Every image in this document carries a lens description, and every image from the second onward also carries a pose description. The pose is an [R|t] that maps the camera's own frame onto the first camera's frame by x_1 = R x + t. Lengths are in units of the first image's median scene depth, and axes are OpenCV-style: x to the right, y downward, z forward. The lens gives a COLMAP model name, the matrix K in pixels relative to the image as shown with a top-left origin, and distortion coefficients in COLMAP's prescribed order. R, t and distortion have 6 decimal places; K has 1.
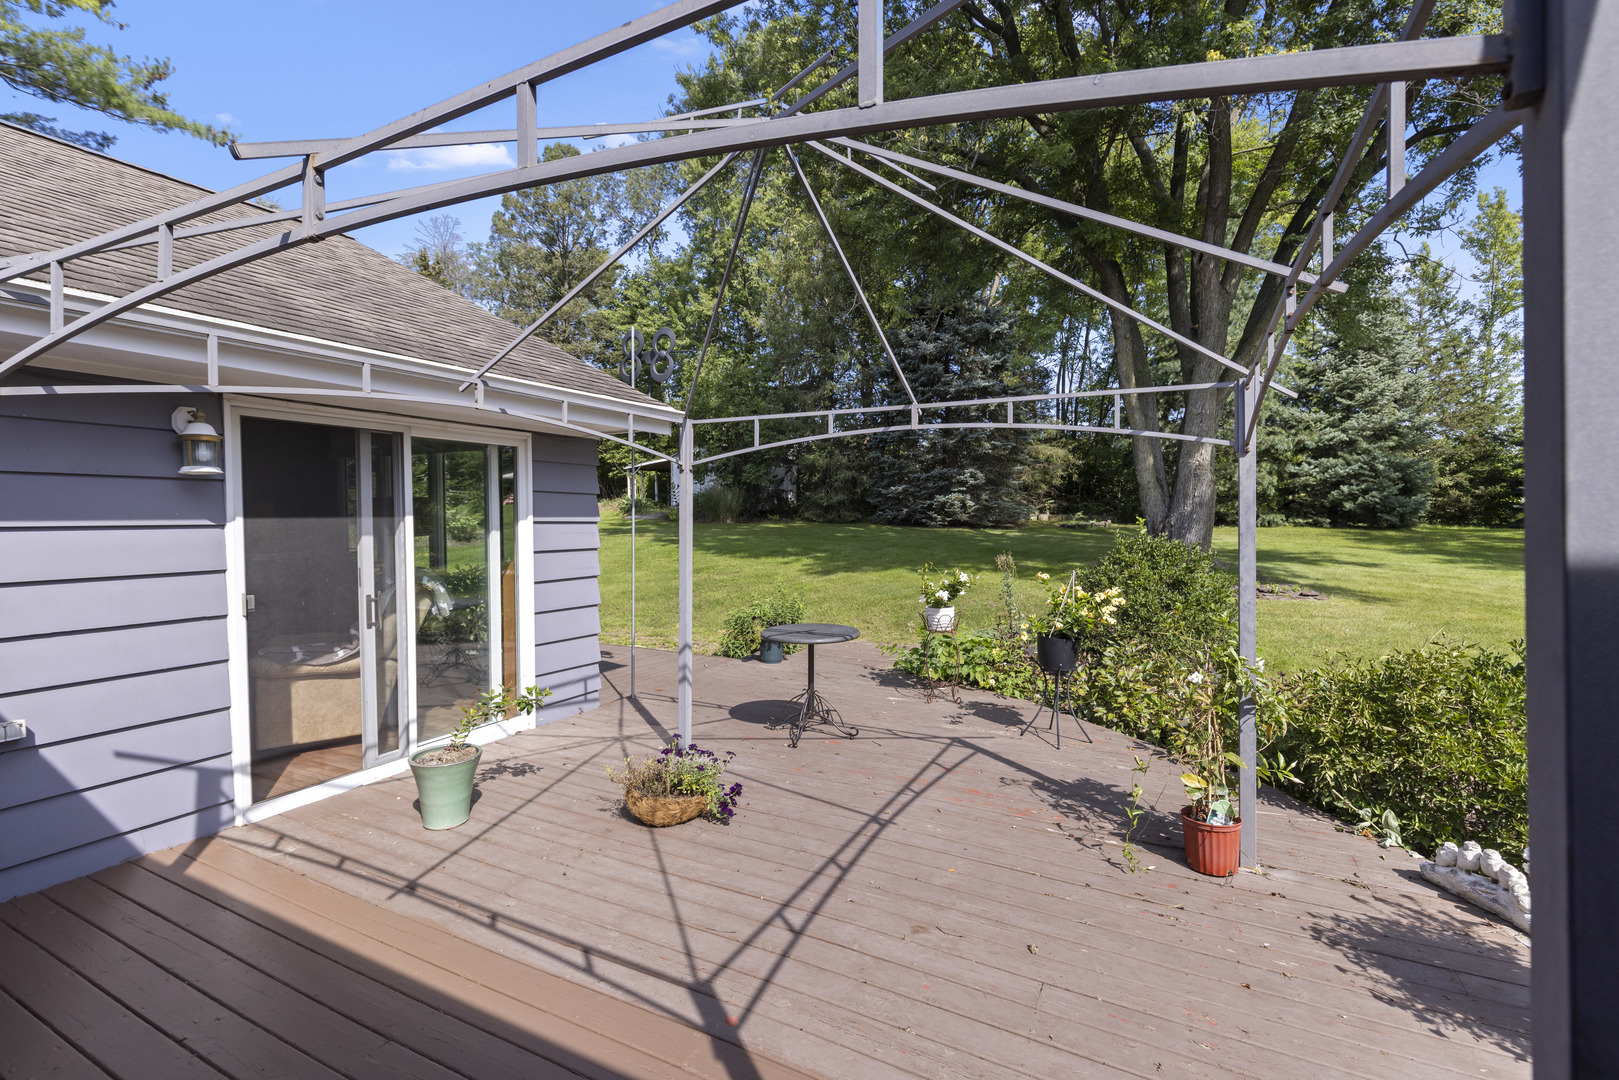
lens RADIAL K [[723.1, 0, 809.5], [0, 723.1, 540.0], [0, 0, 1]] dist [0.002594, 0.001110]
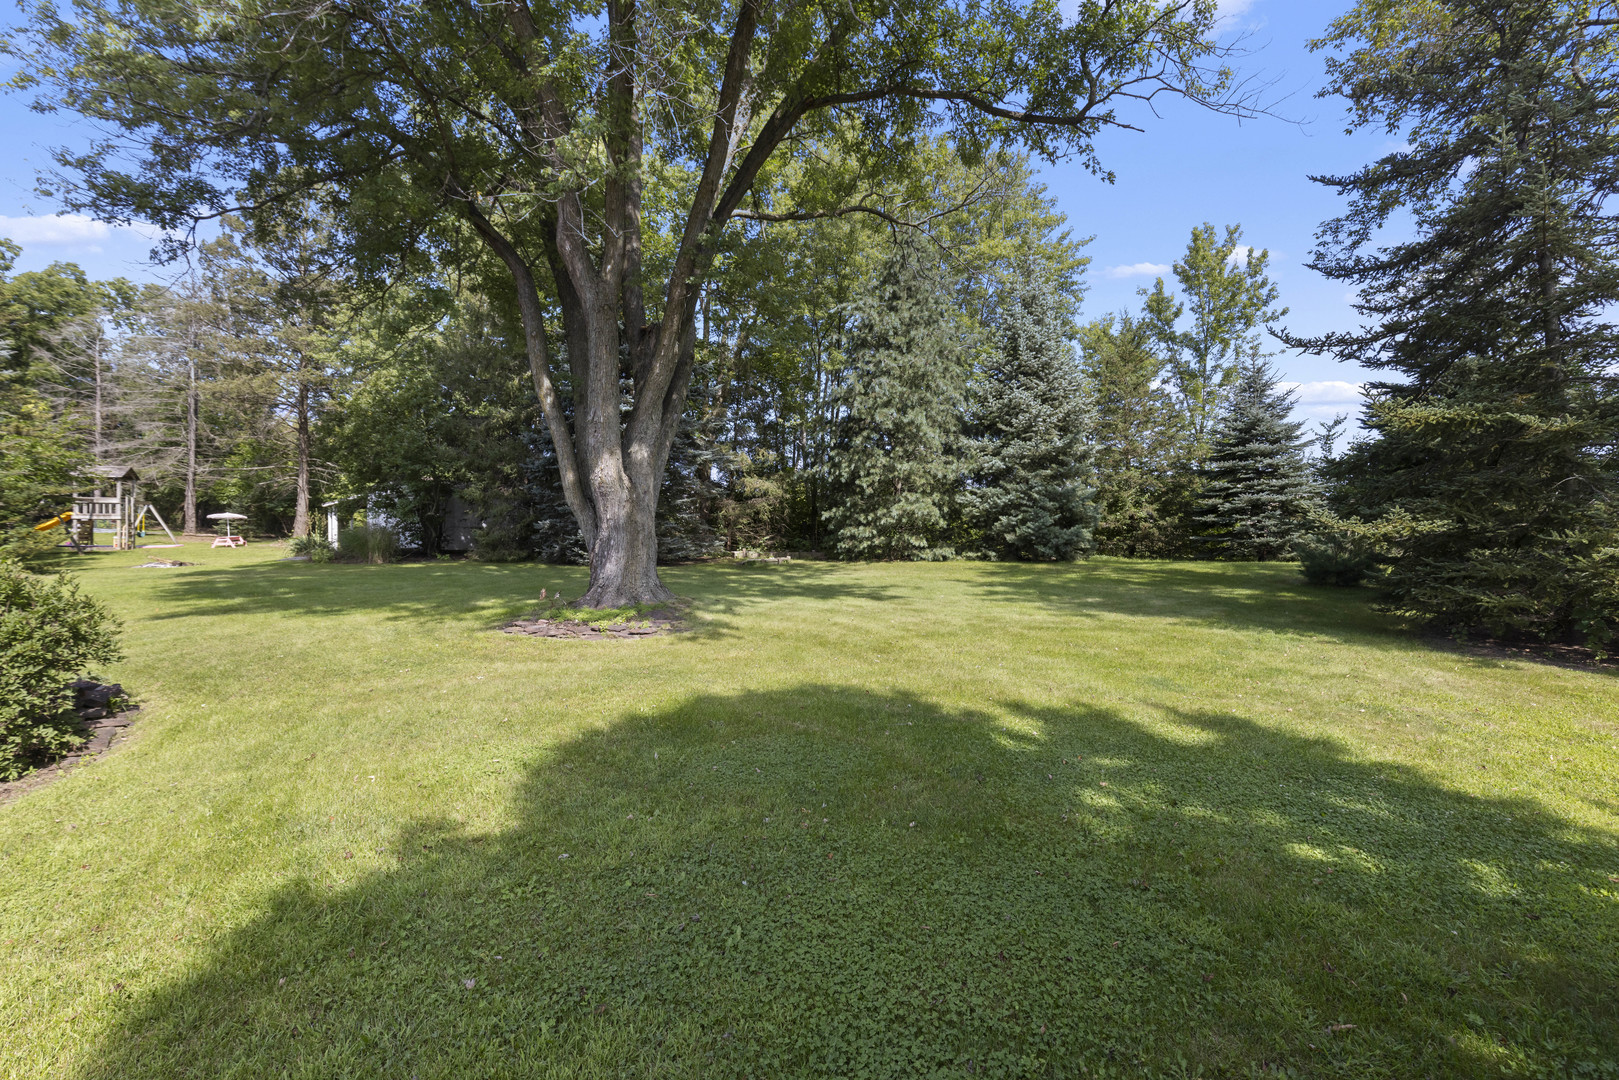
lens RADIAL K [[723.1, 0, 809.5], [0, 723.1, 540.0], [0, 0, 1]] dist [0.002594, 0.001110]
pose [[0.998041, -0.008163, 0.062034, 0.419342], [0.012000, 0.998020, -0.061738, 0.010524], [-0.061407, 0.062361, 0.996163, 0.078695]]
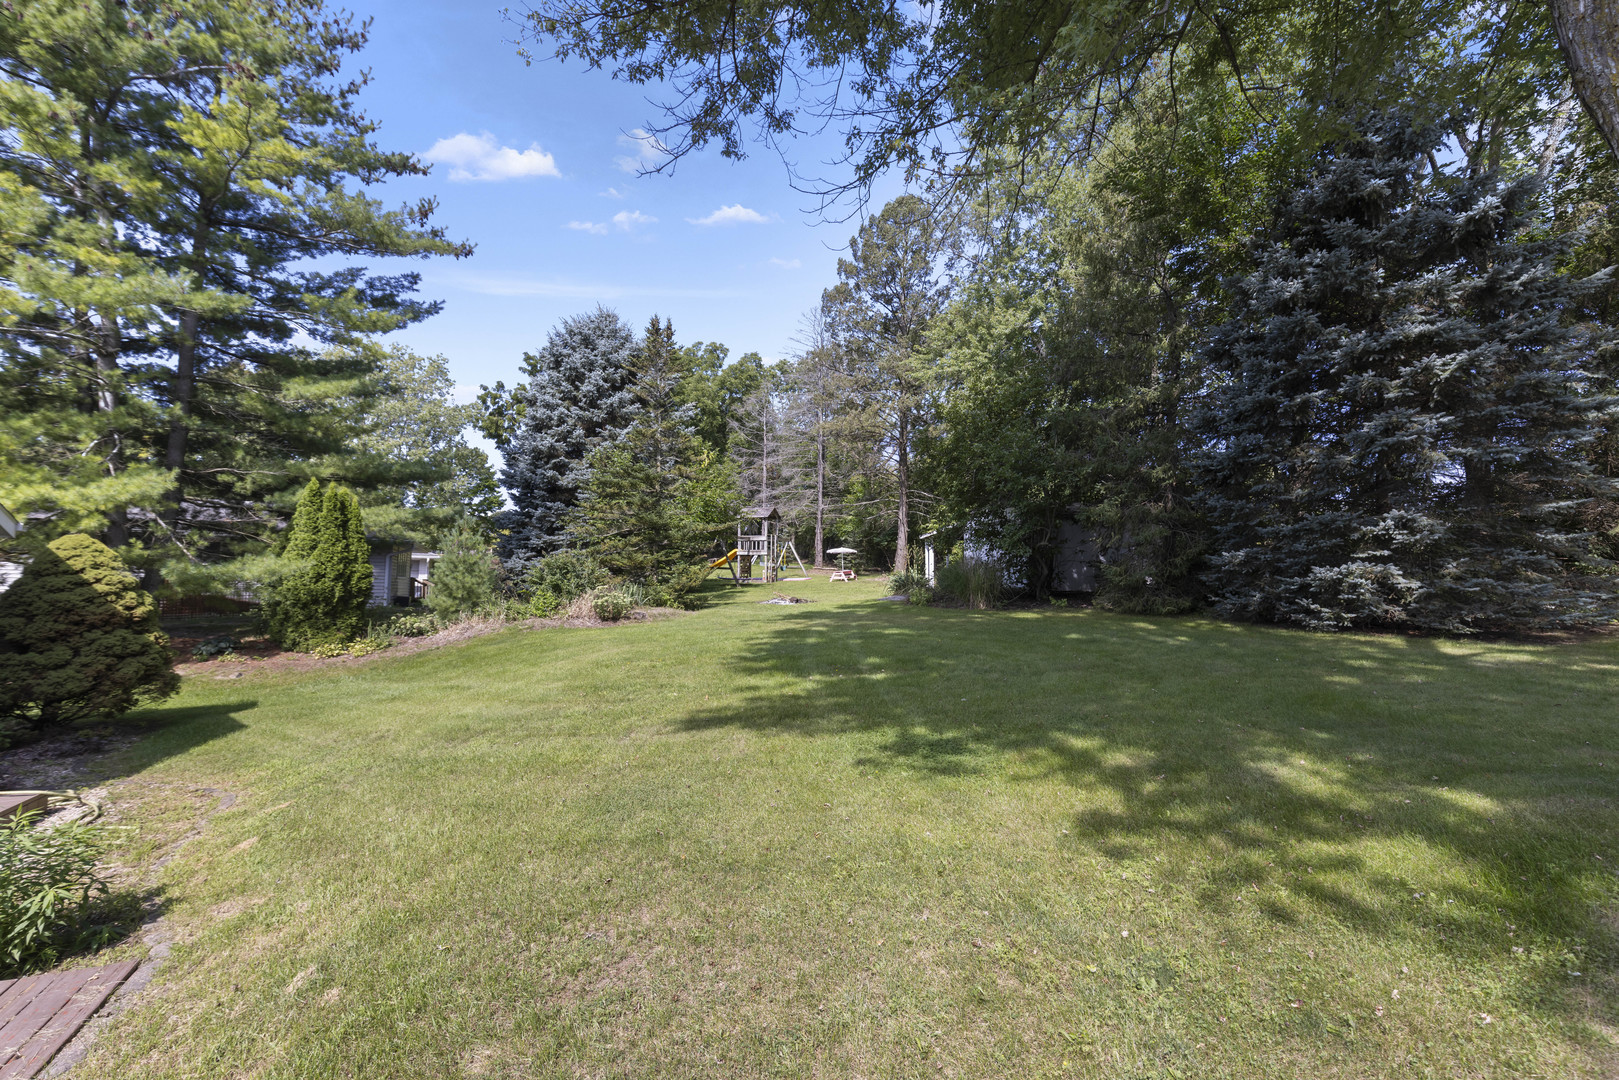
lens RADIAL K [[723.1, 0, 809.5], [0, 723.1, 540.0], [0, 0, 1]] dist [0.002594, 0.001110]
pose [[0.778150, -0.029445, -0.627388, 0.225357], [-0.038439, 0.994795, -0.094364, -0.020222], [0.626901, 0.097546, 0.772968, 0.403275]]
